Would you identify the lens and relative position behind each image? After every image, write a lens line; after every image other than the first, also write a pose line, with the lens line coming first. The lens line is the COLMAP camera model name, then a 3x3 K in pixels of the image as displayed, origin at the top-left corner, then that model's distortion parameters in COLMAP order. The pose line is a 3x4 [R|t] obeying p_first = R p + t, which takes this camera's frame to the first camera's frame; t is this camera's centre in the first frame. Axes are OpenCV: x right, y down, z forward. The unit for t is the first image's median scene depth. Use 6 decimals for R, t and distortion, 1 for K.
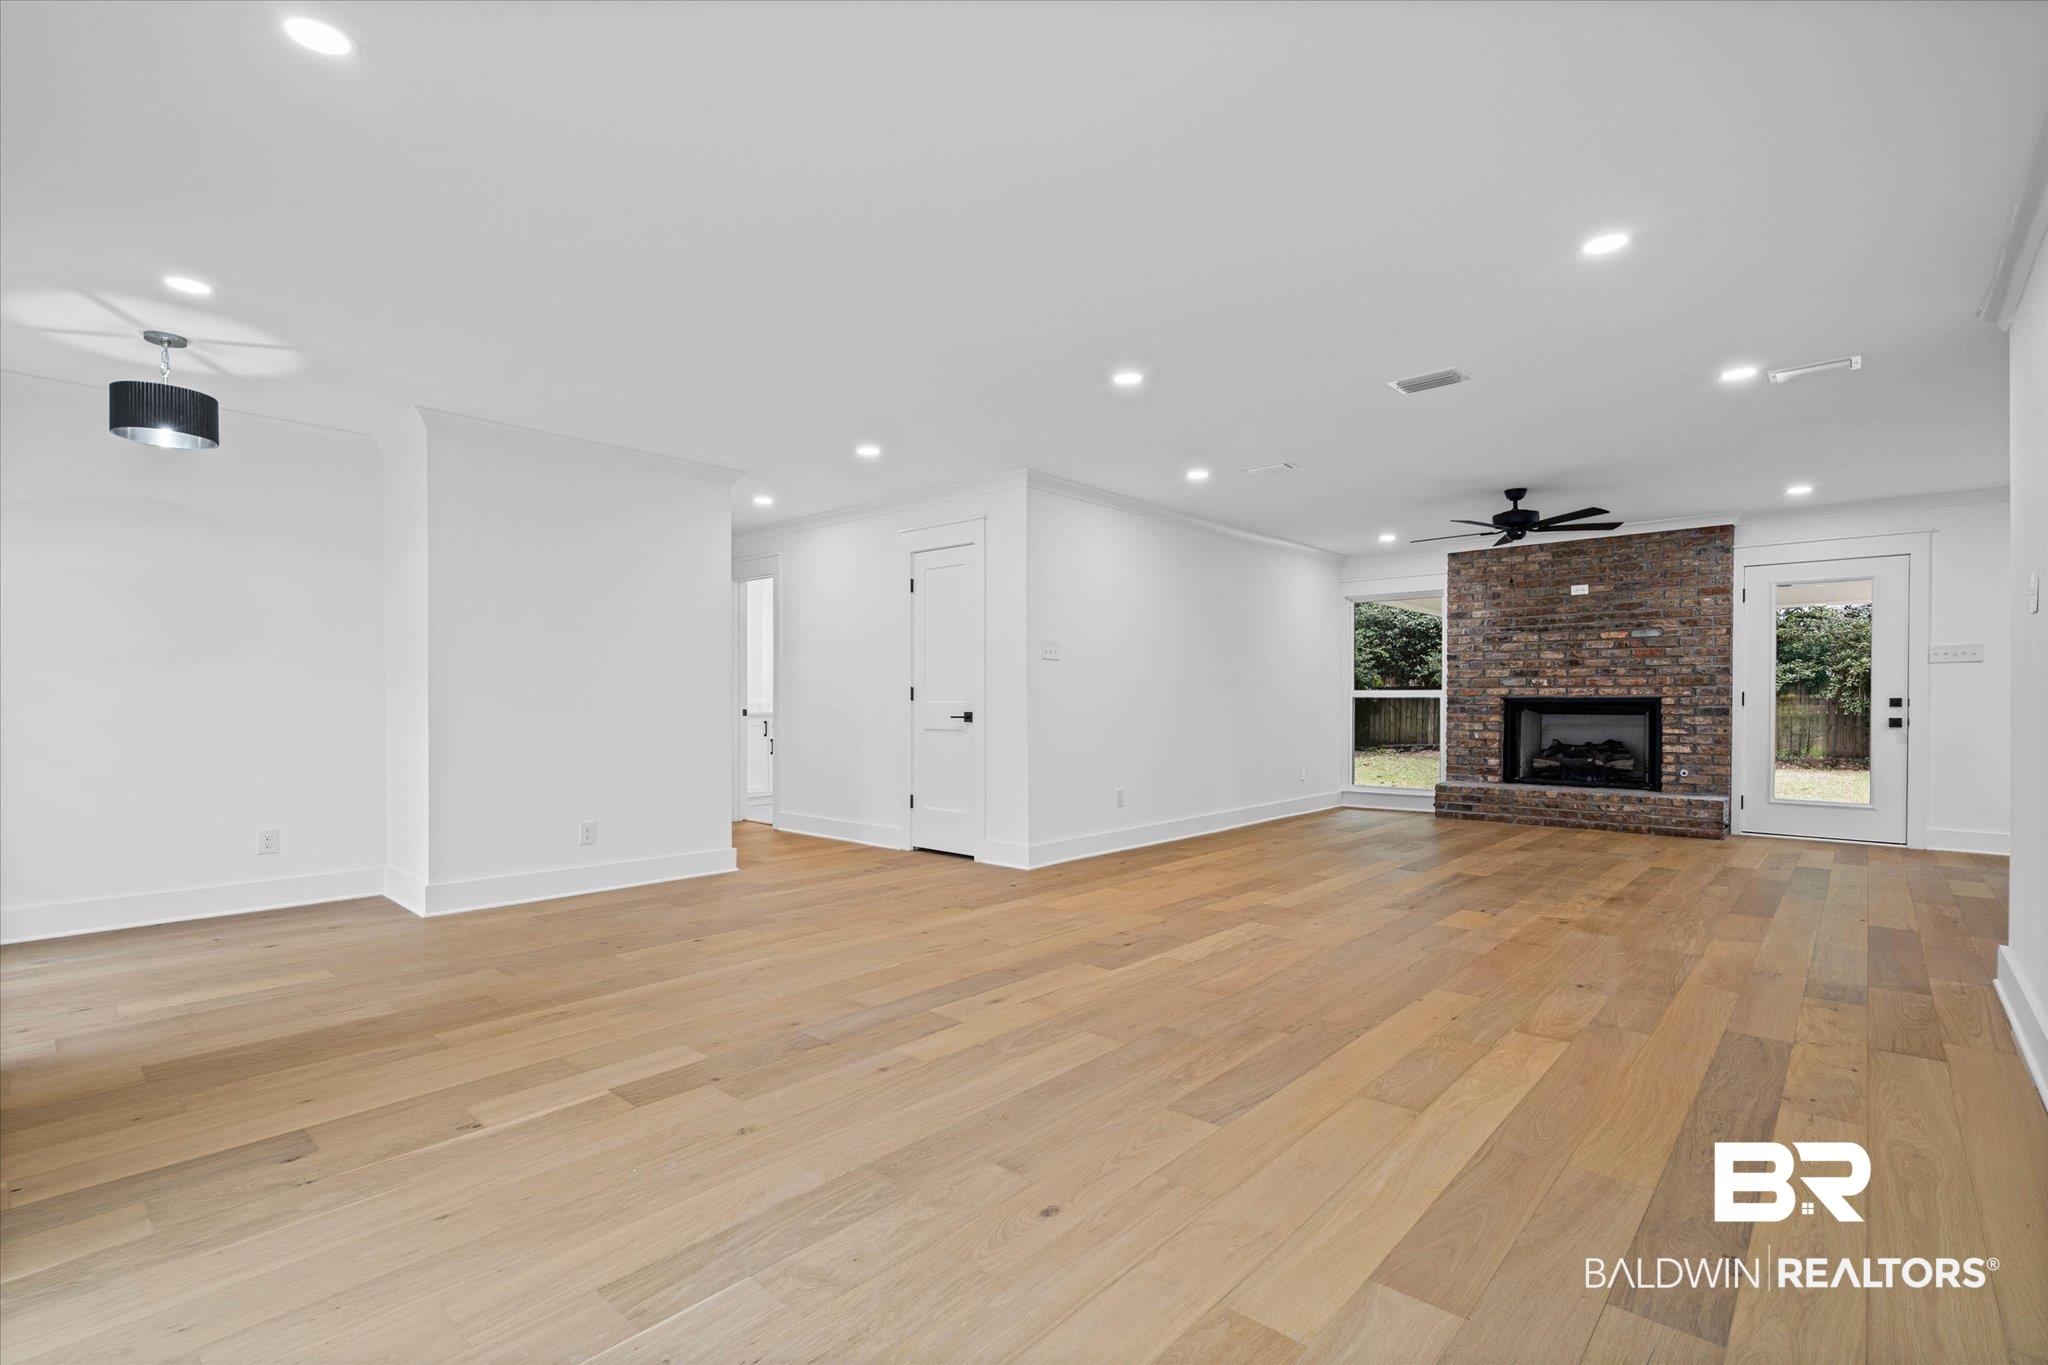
lens RADIAL K [[938.2, 0, 1016.4], [0, 938.2, 692.1], [0, 0, 1]] dist [-0.001984, -0.000822]
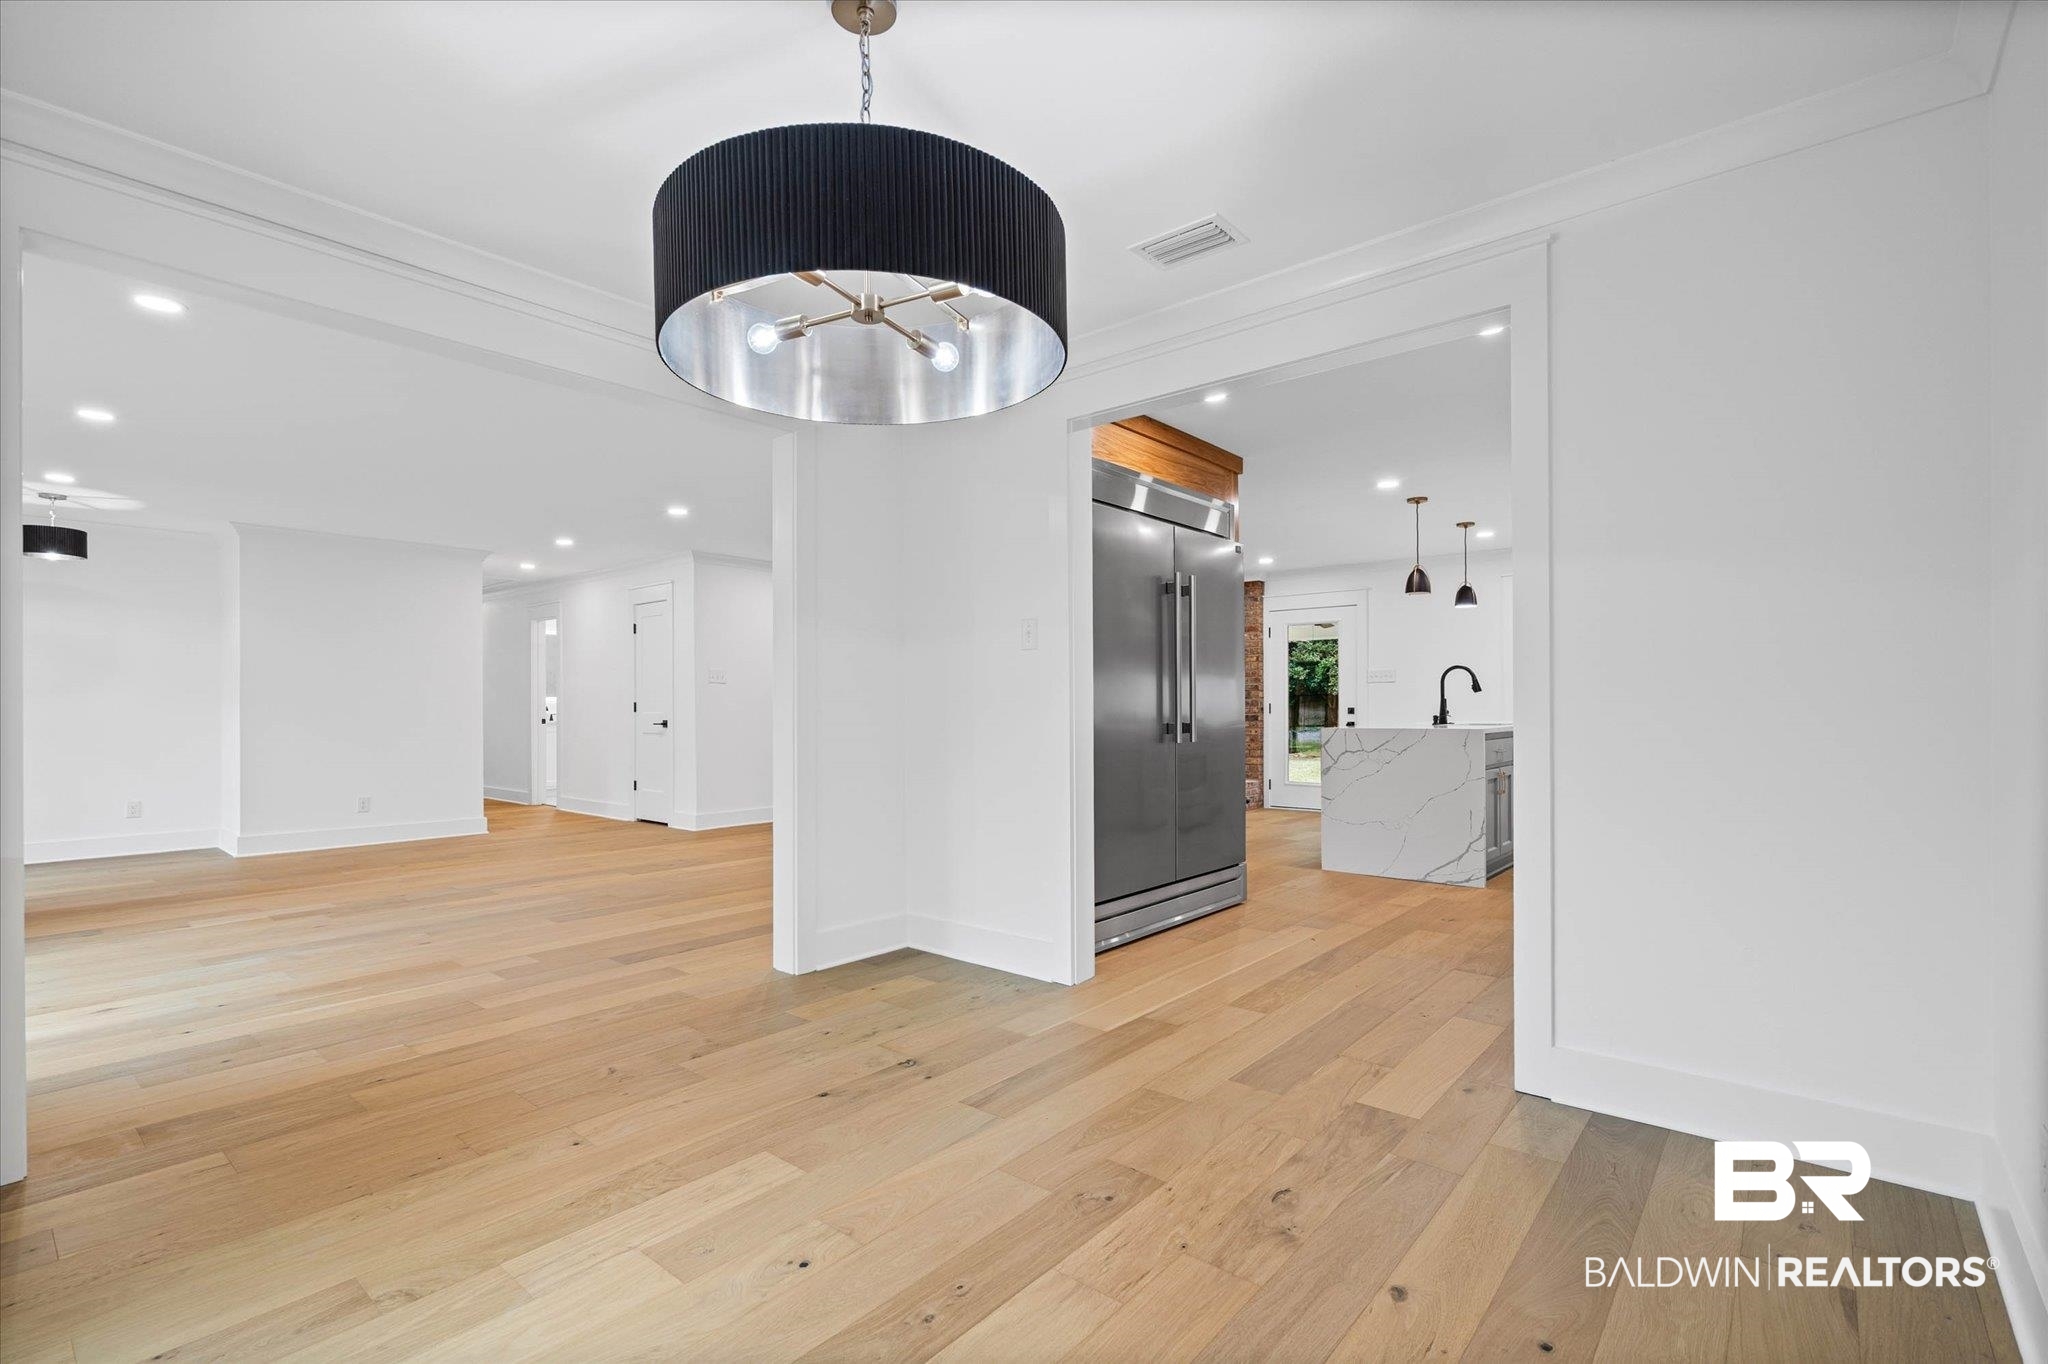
lens RADIAL K [[938.2, 0, 1030.1], [0, 938.2, 686.1], [0, 0, 1]] dist [-0.001984, -0.000822]
pose [[0.999491, -0.002700, 0.031775, 0.421156], [0.003219, 0.999862, -0.016281, -0.004600], [-0.031727, 0.016375, 0.999362, -0.387415]]
